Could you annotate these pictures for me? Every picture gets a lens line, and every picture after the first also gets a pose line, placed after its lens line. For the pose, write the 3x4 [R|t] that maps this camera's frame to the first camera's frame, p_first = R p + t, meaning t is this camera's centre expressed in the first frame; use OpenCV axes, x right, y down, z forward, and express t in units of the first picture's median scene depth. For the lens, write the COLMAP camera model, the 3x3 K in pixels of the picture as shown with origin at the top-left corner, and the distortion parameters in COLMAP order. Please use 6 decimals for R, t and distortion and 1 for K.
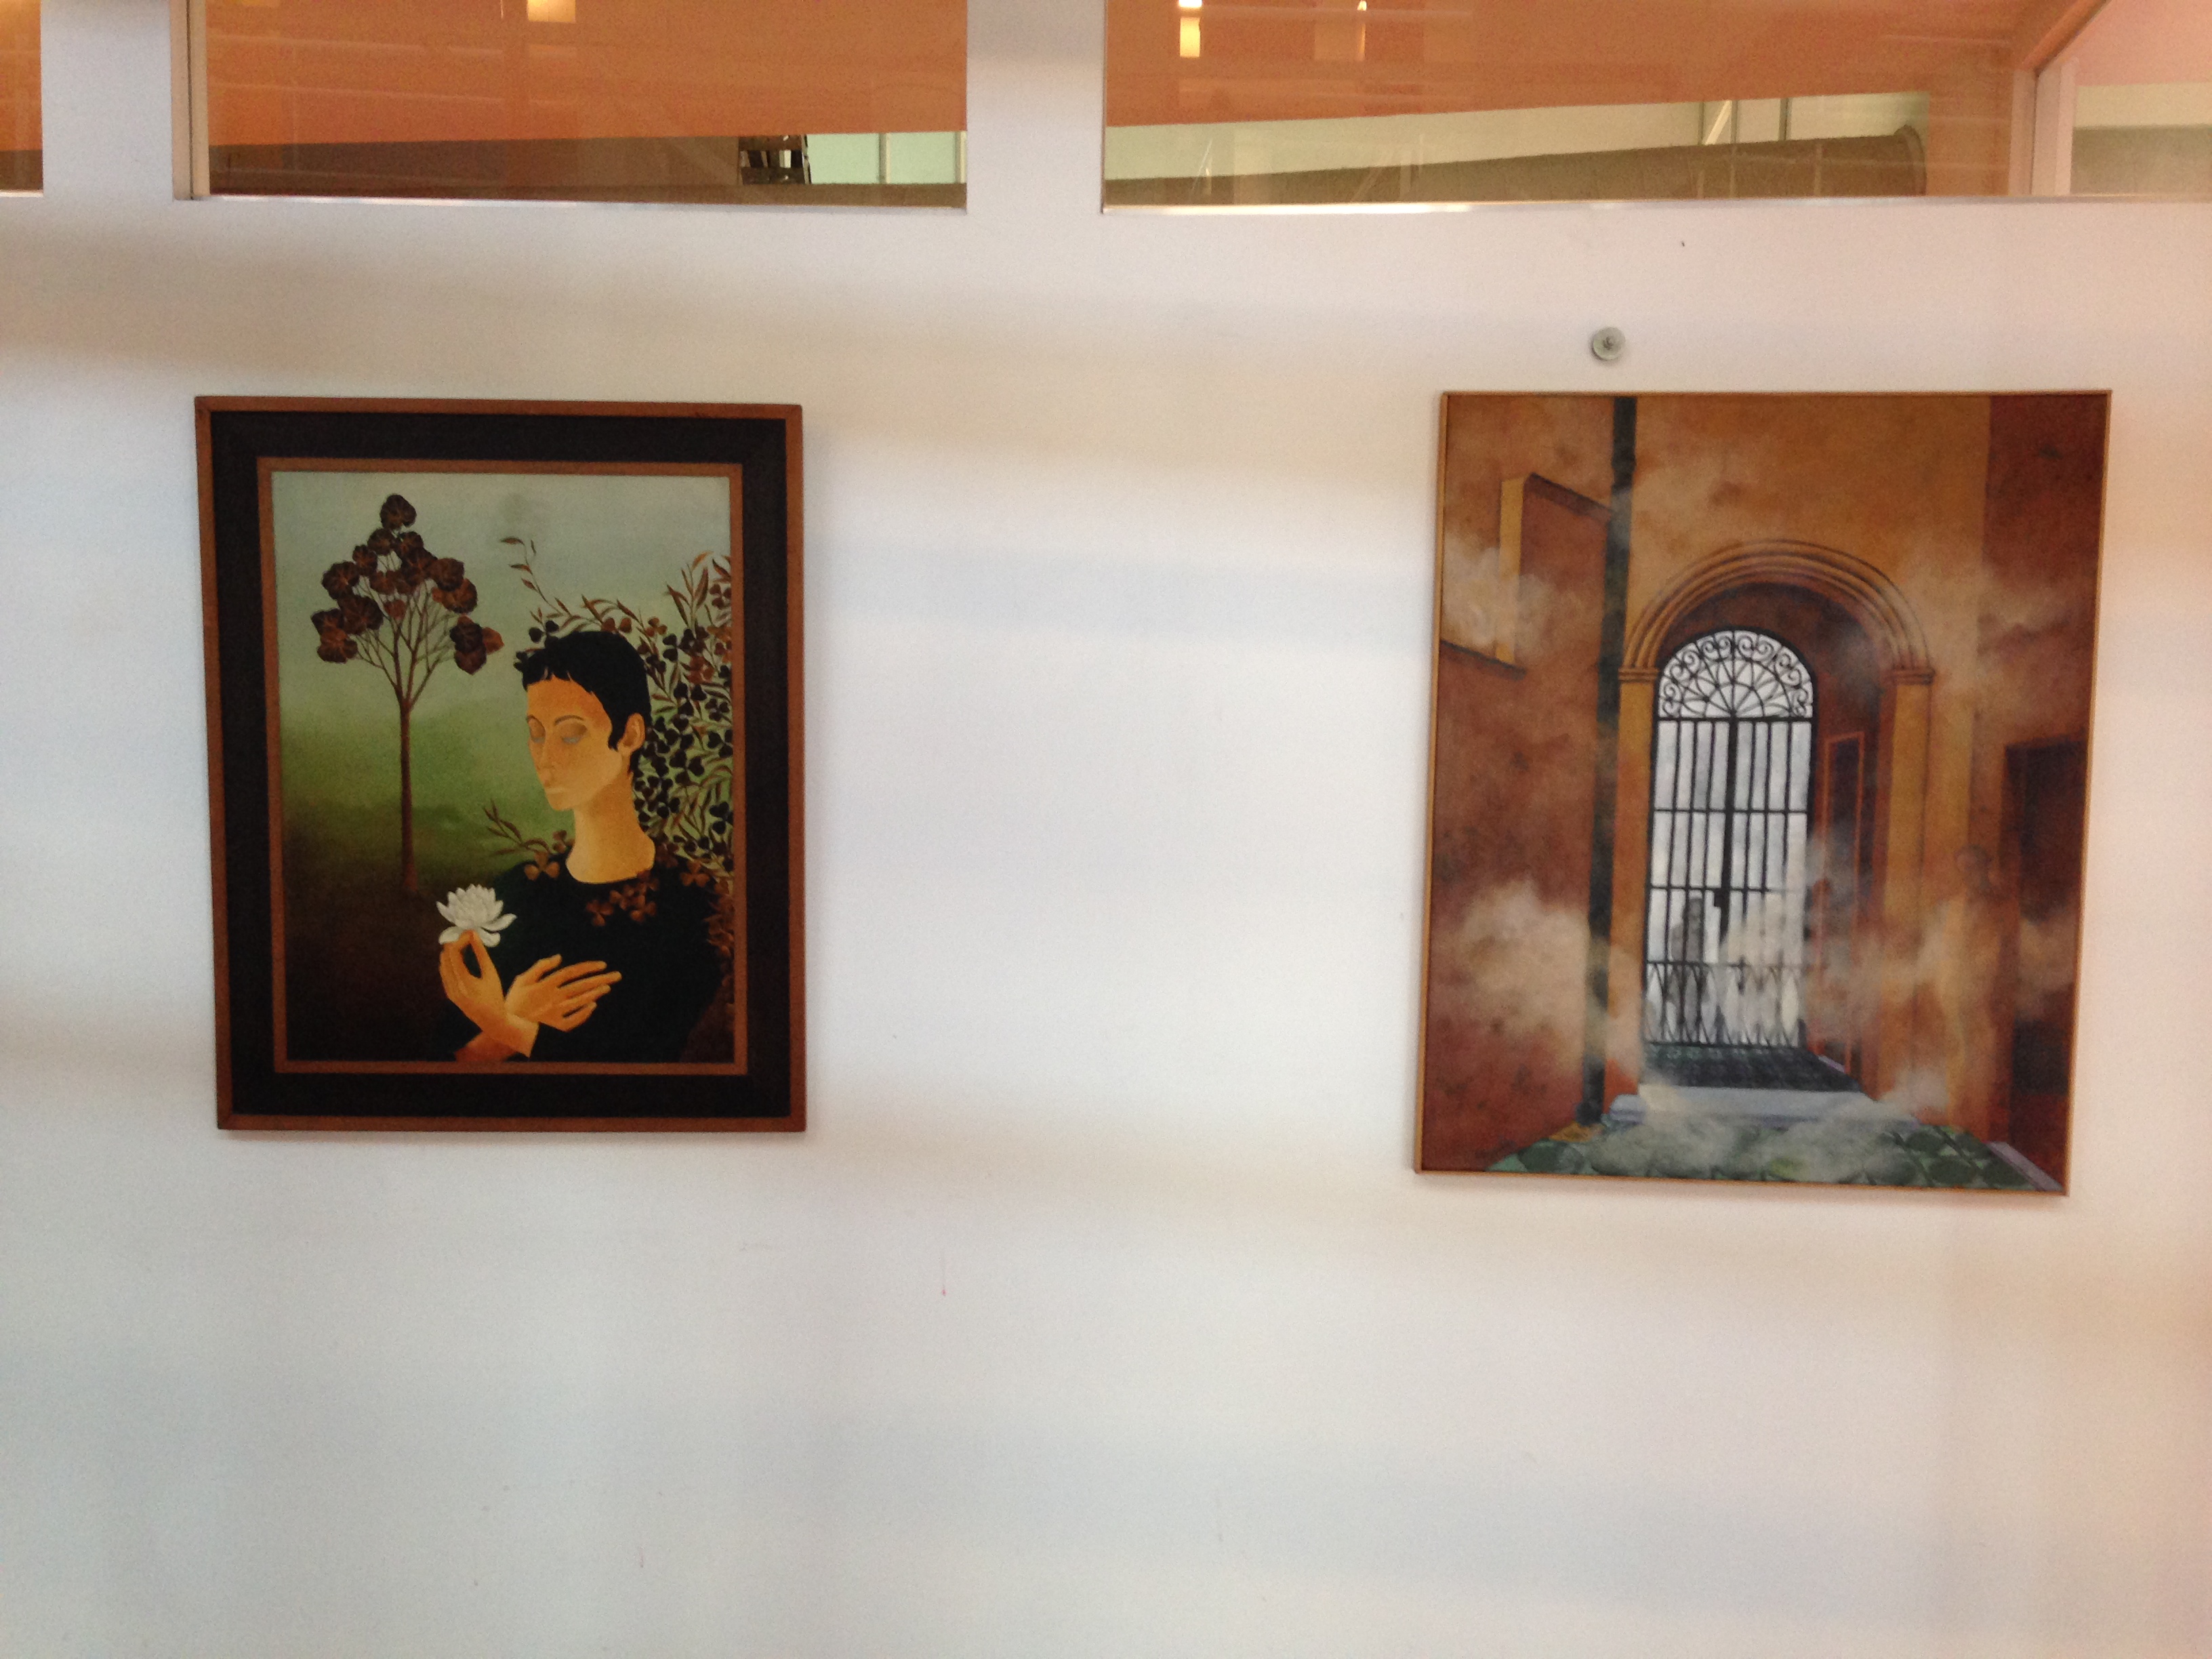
lens RADIAL K [[1987.5, 0, 1106.0], [0, 1987.5, 829.5], [0, 0, 1]] dist [0.204465, -0.310176]
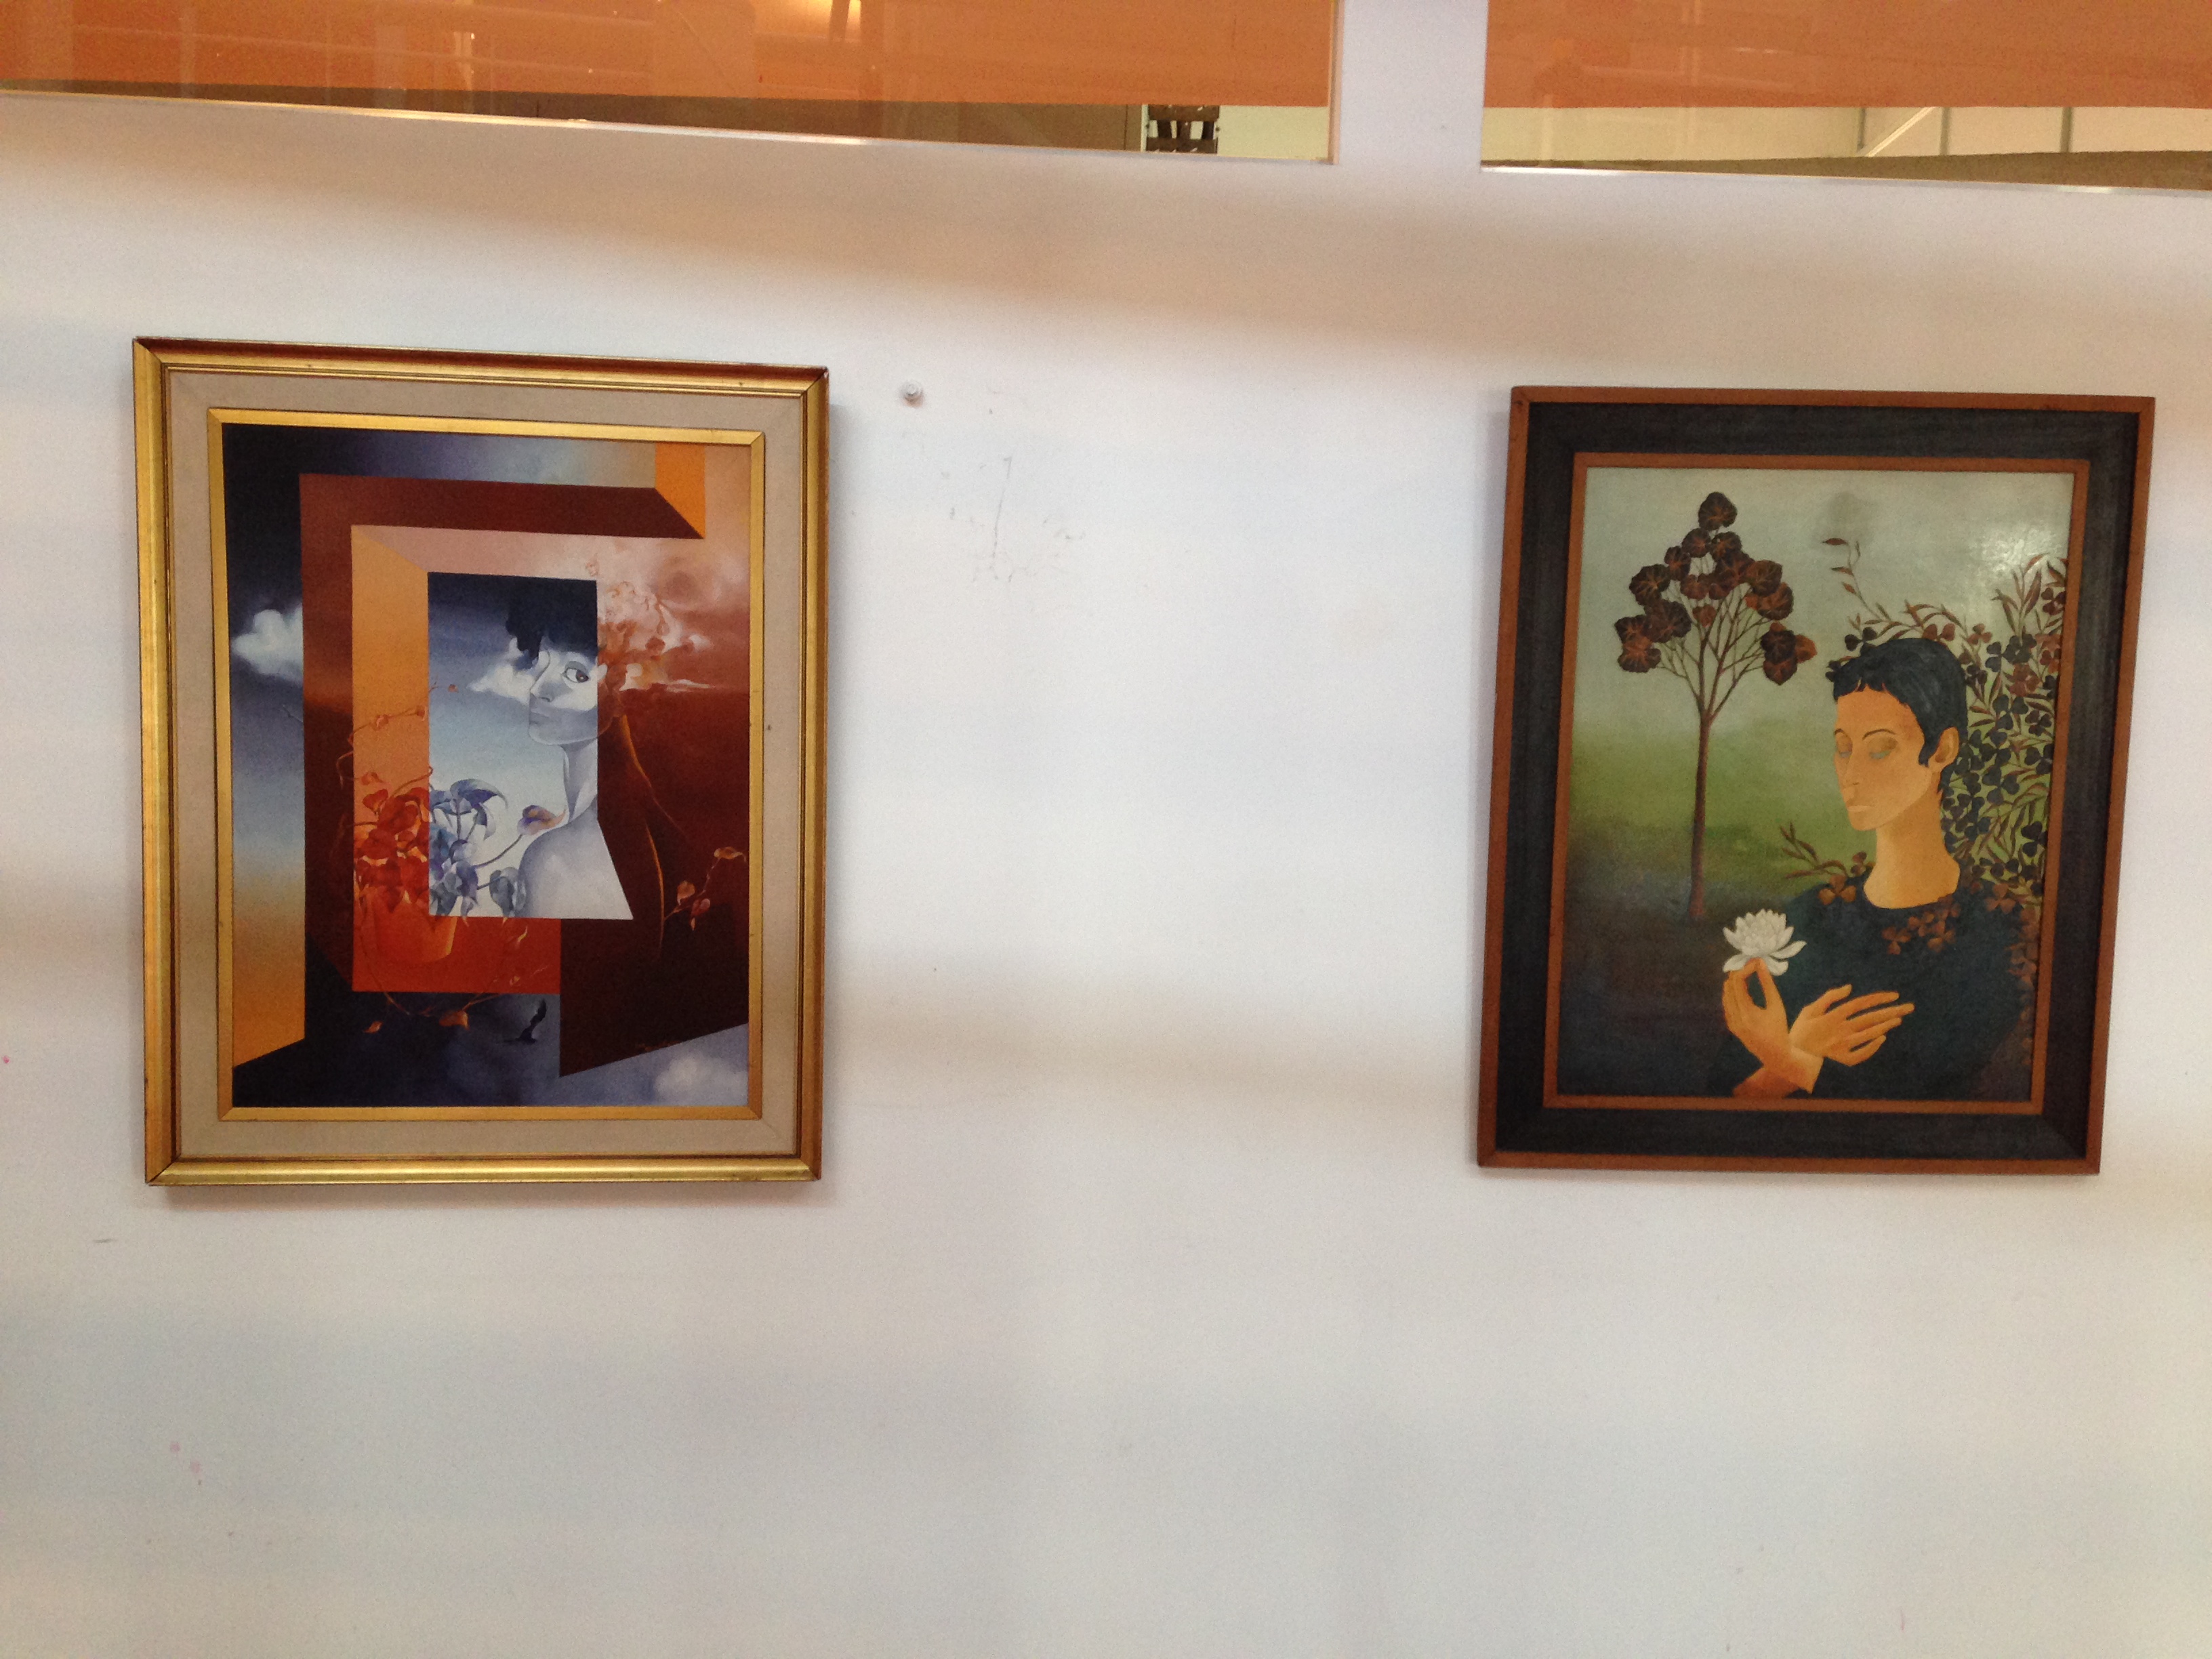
lens RADIAL K [[1987.5, 0, 1106.0], [0, 1987.5, 829.5], [0, 0, 1]] dist [0.204465, -0.310176]
pose [[0.993830, 0.003863, 0.110846, -0.728590], [-0.005025, 0.999935, 0.010206, -0.017900], [-0.110799, -0.010700, 0.993785, 0.103543]]
